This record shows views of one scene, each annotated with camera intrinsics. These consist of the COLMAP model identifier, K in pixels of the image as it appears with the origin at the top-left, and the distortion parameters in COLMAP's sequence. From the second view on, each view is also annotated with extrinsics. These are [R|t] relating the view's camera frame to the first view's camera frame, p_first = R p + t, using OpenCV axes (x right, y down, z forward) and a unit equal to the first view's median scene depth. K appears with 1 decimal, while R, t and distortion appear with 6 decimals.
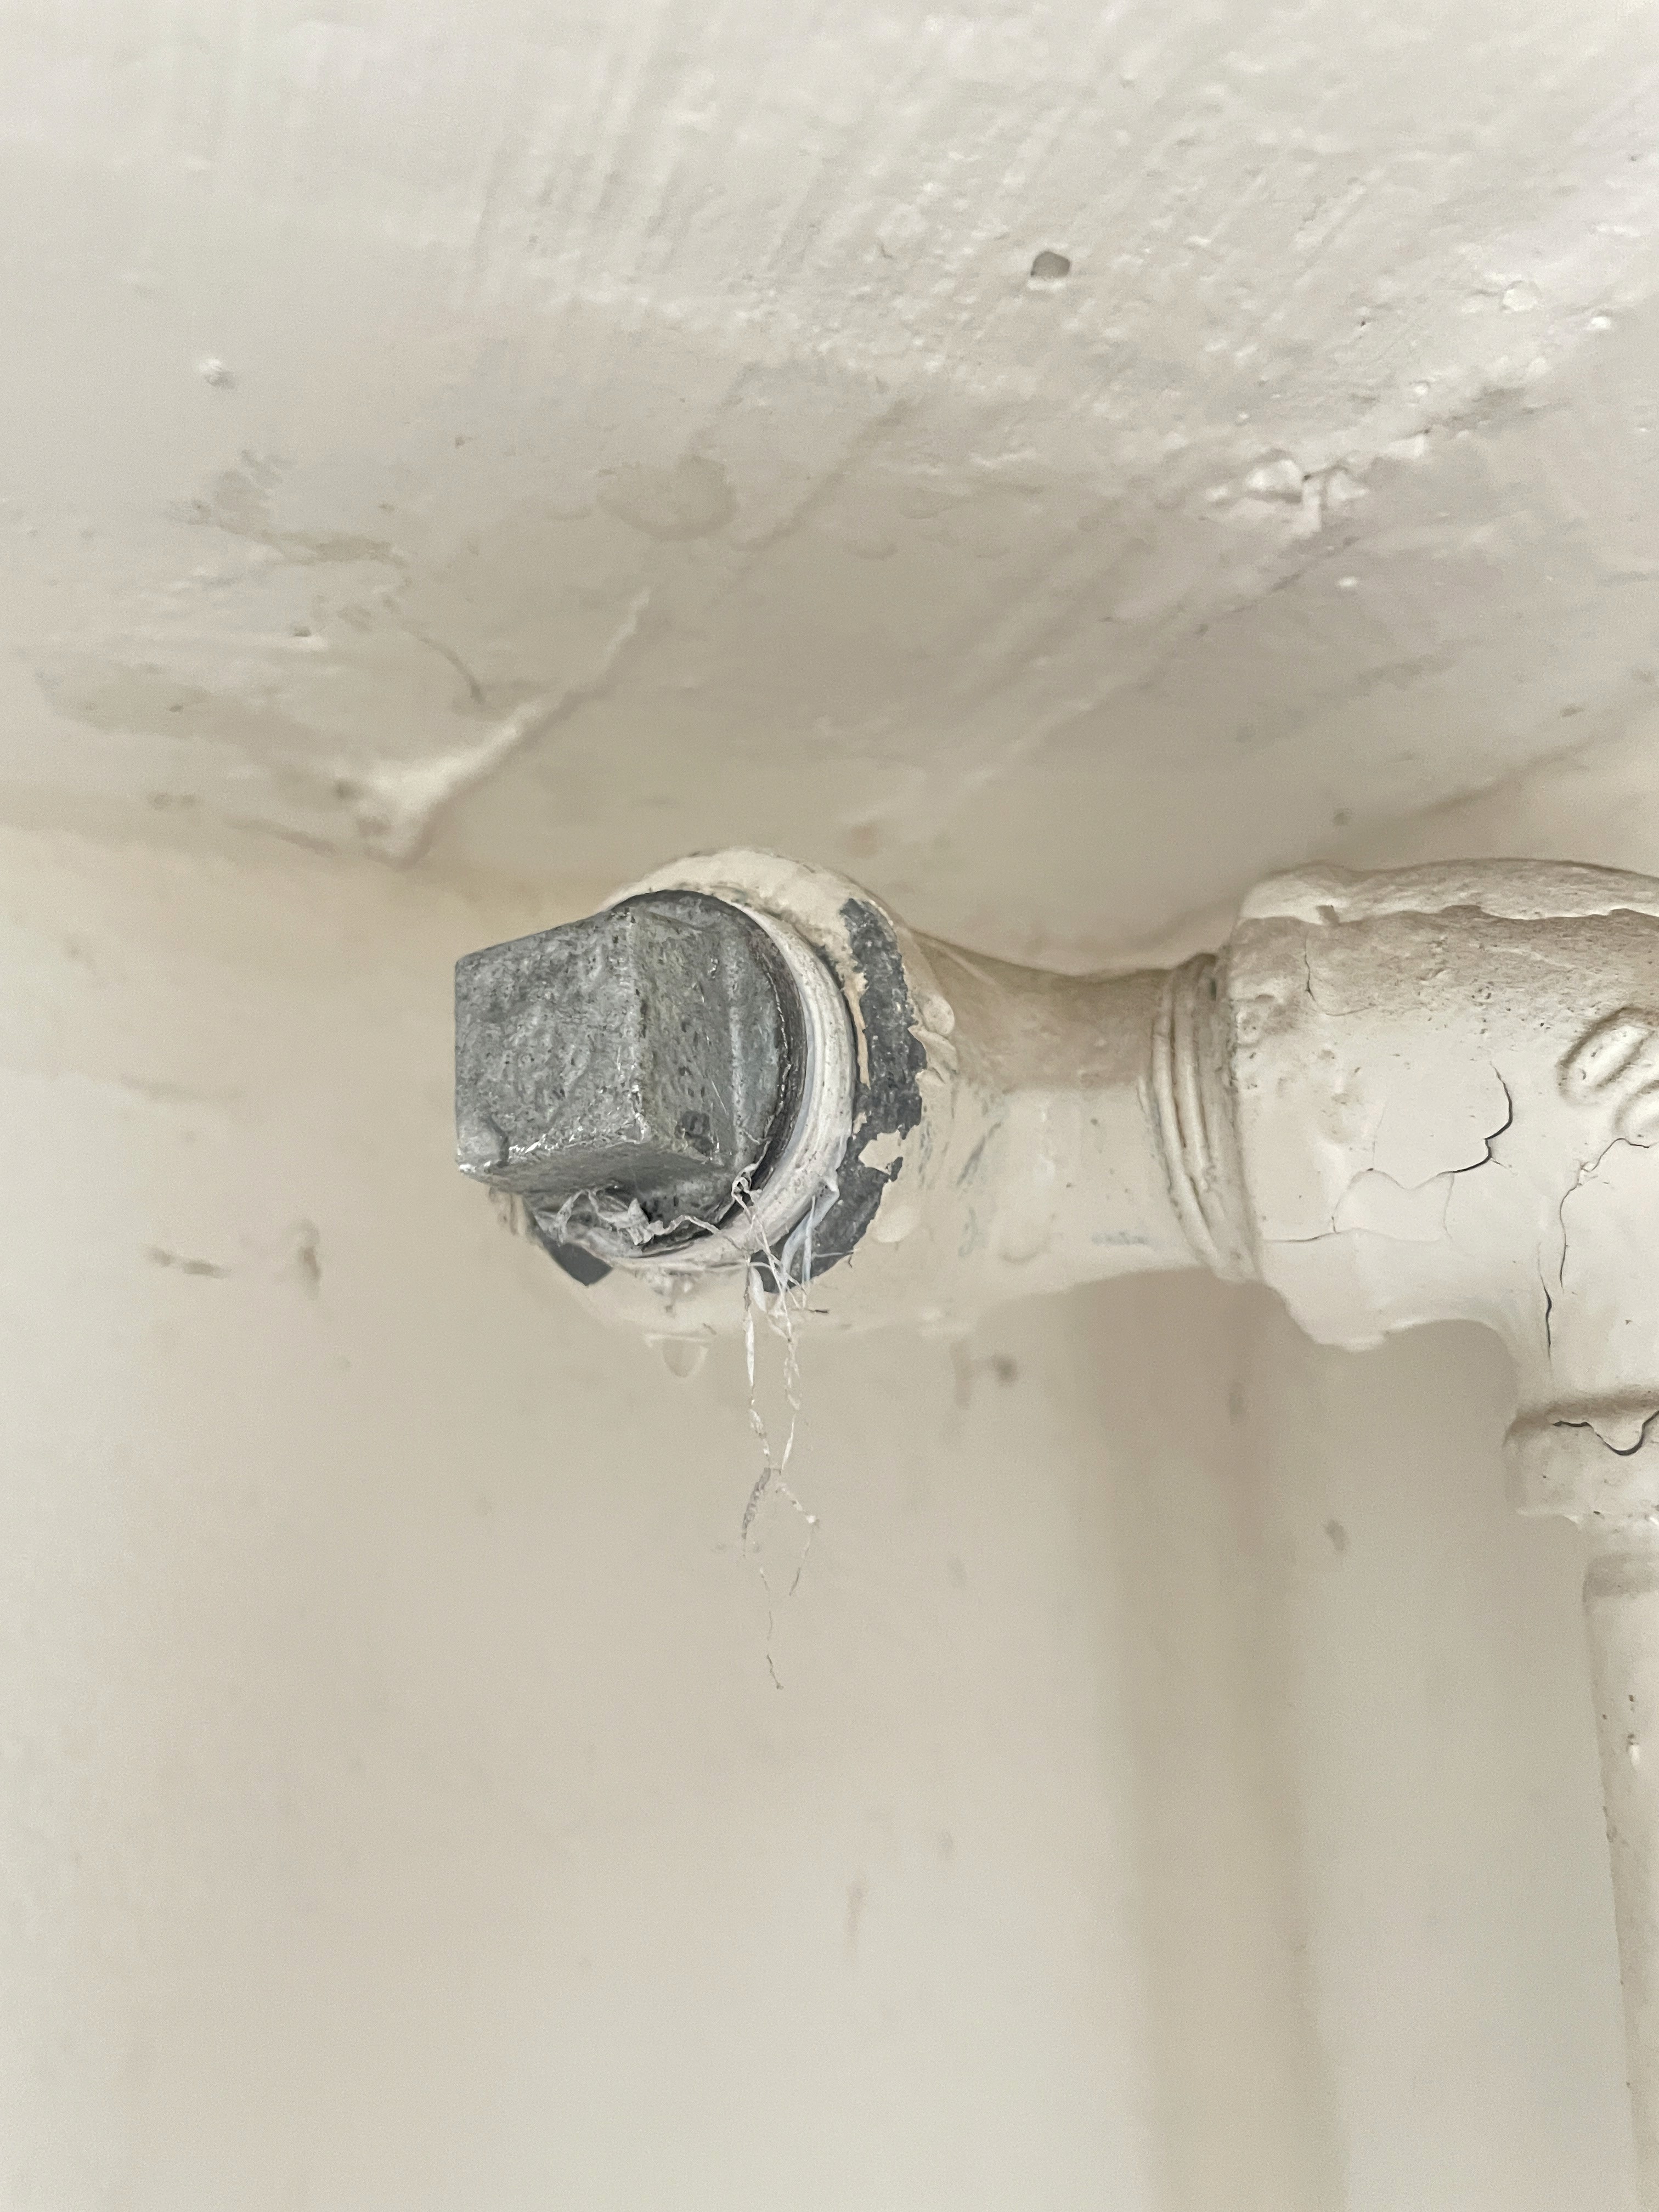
lens RADIAL K [[1758.5, 0, 836.6], [0, 1758.5, 1109.6], [0, 0, 1]] dist [0.013625, -0.001559]
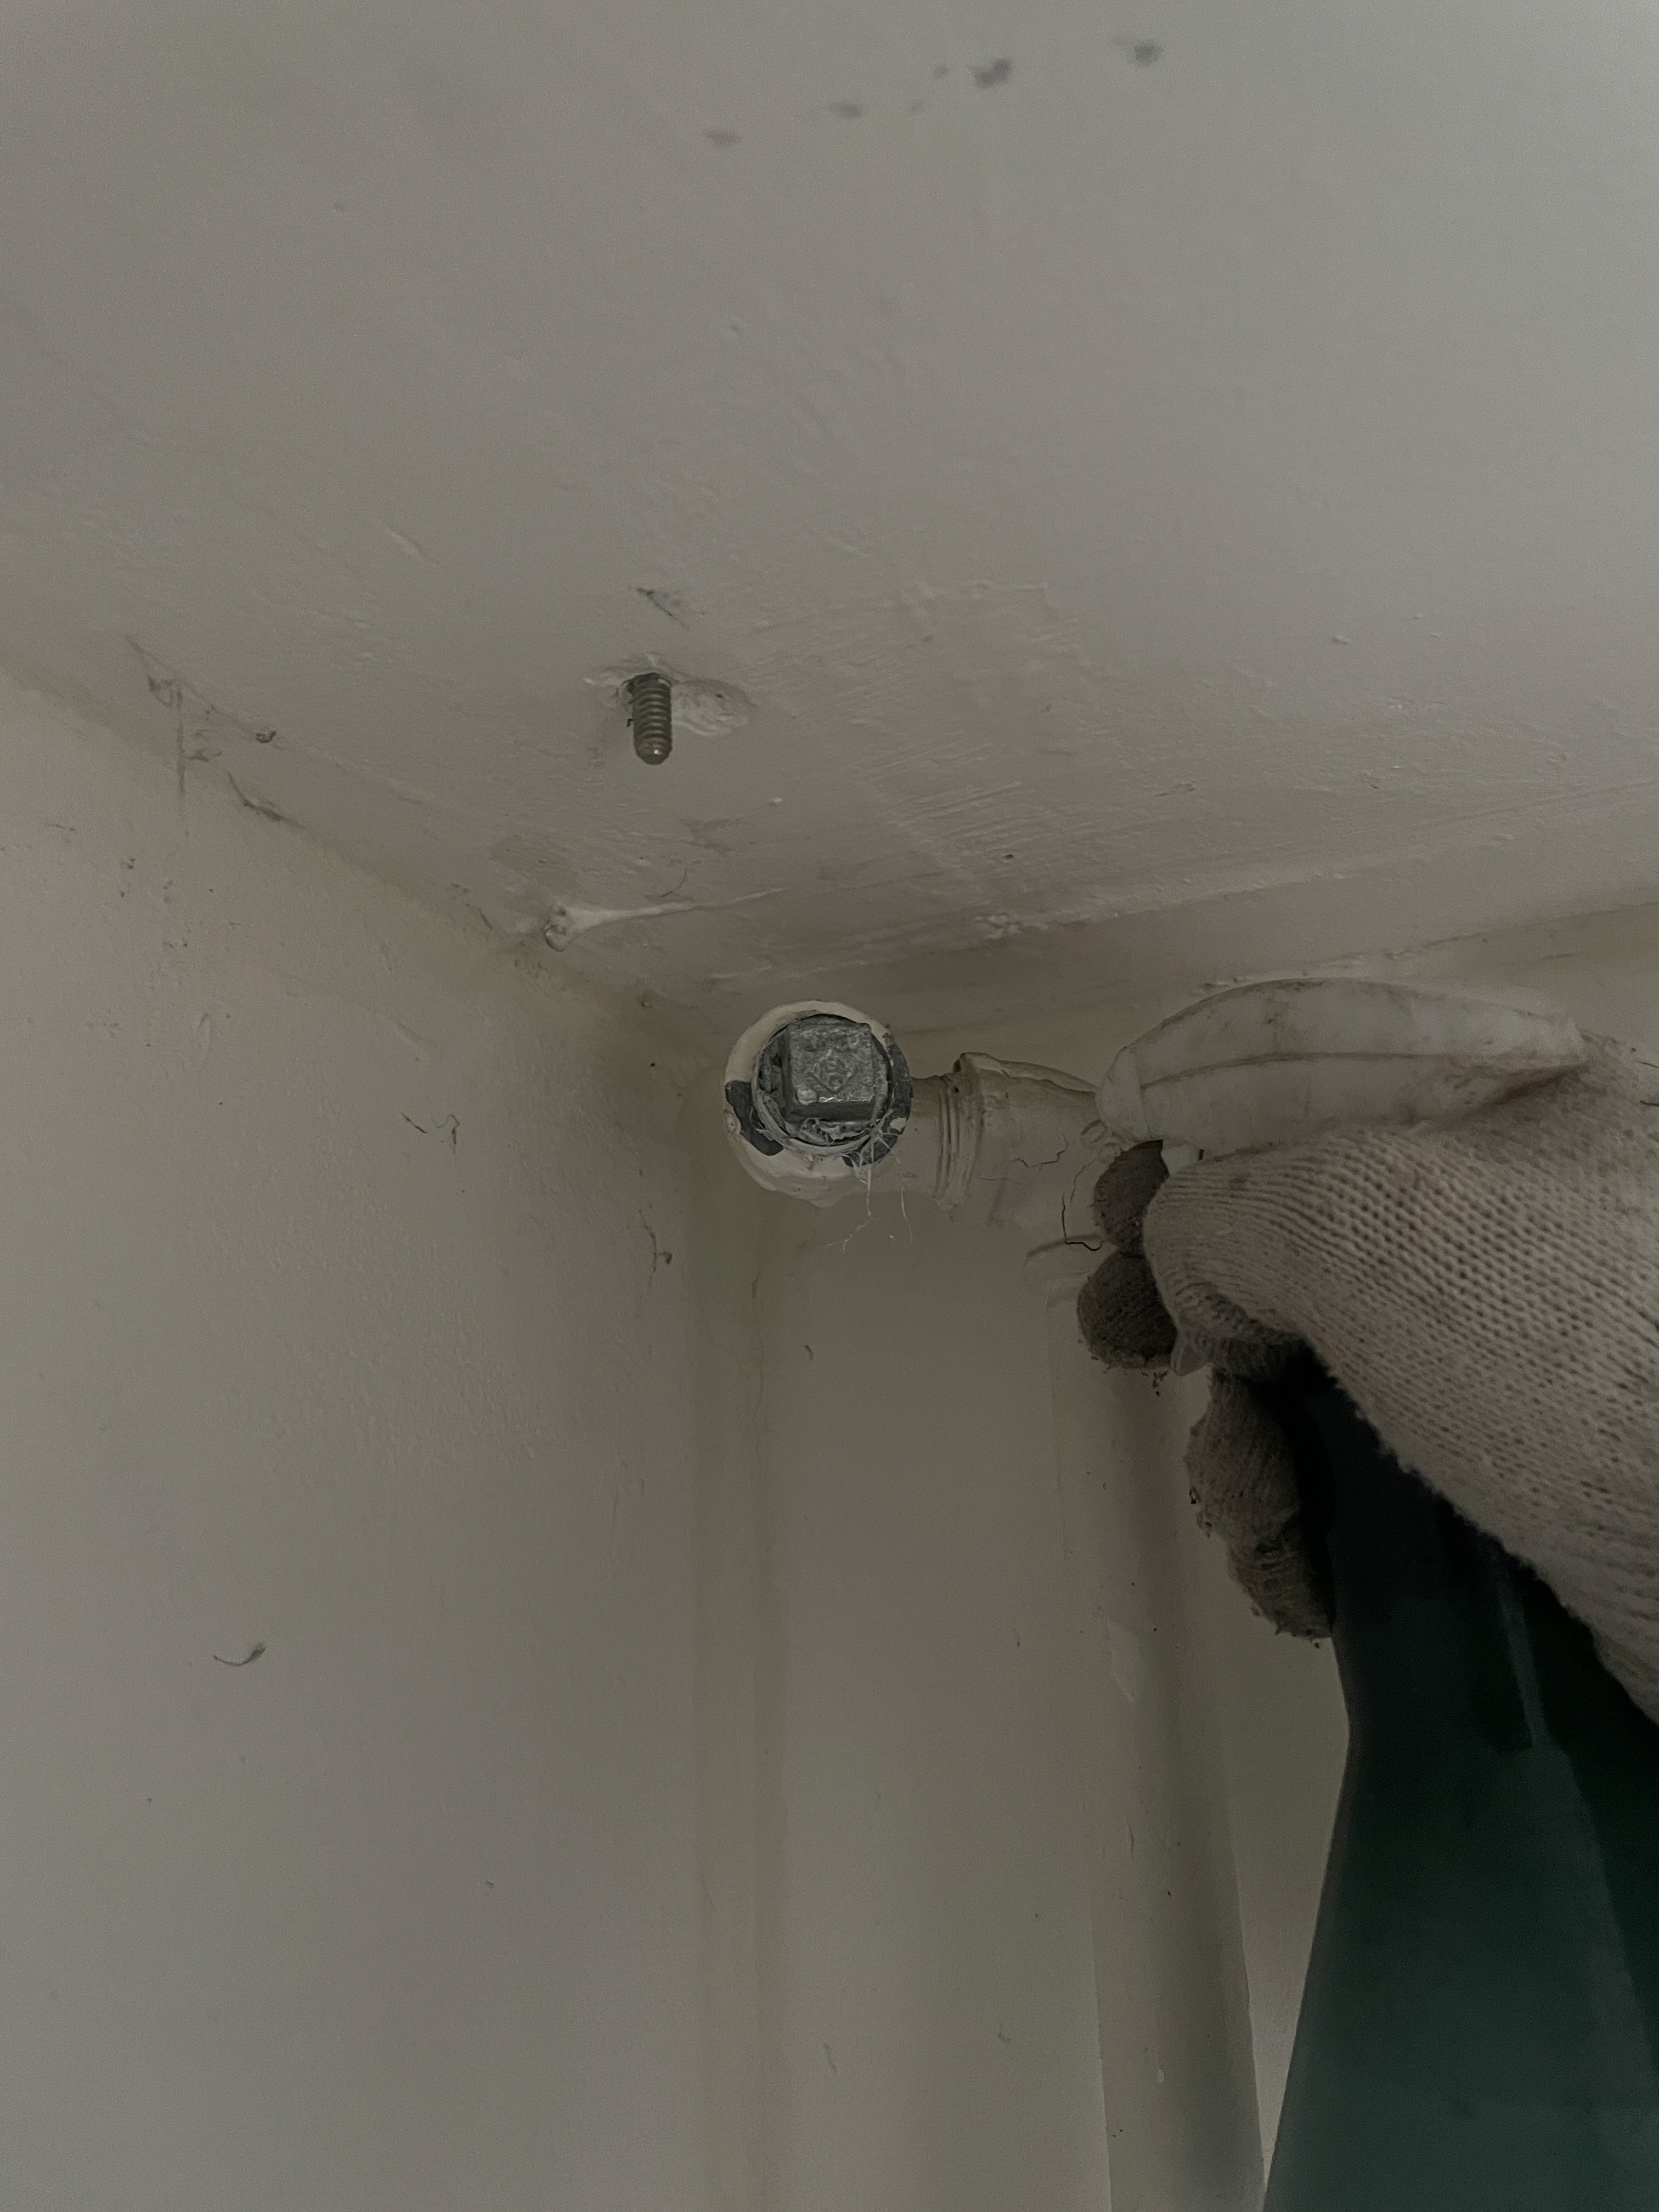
lens RADIAL K [[1758.5, 0, 824.7], [0, 1758.5, 1104.1], [0, 0, 1]] dist [0.013625, -0.001559]
pose [[0.764580, 0.190923, 0.615602, -1.807268], [-0.141395, 0.981538, -0.128801, 0.373149], [-0.628829, 0.011436, 0.777460, -1.131322]]
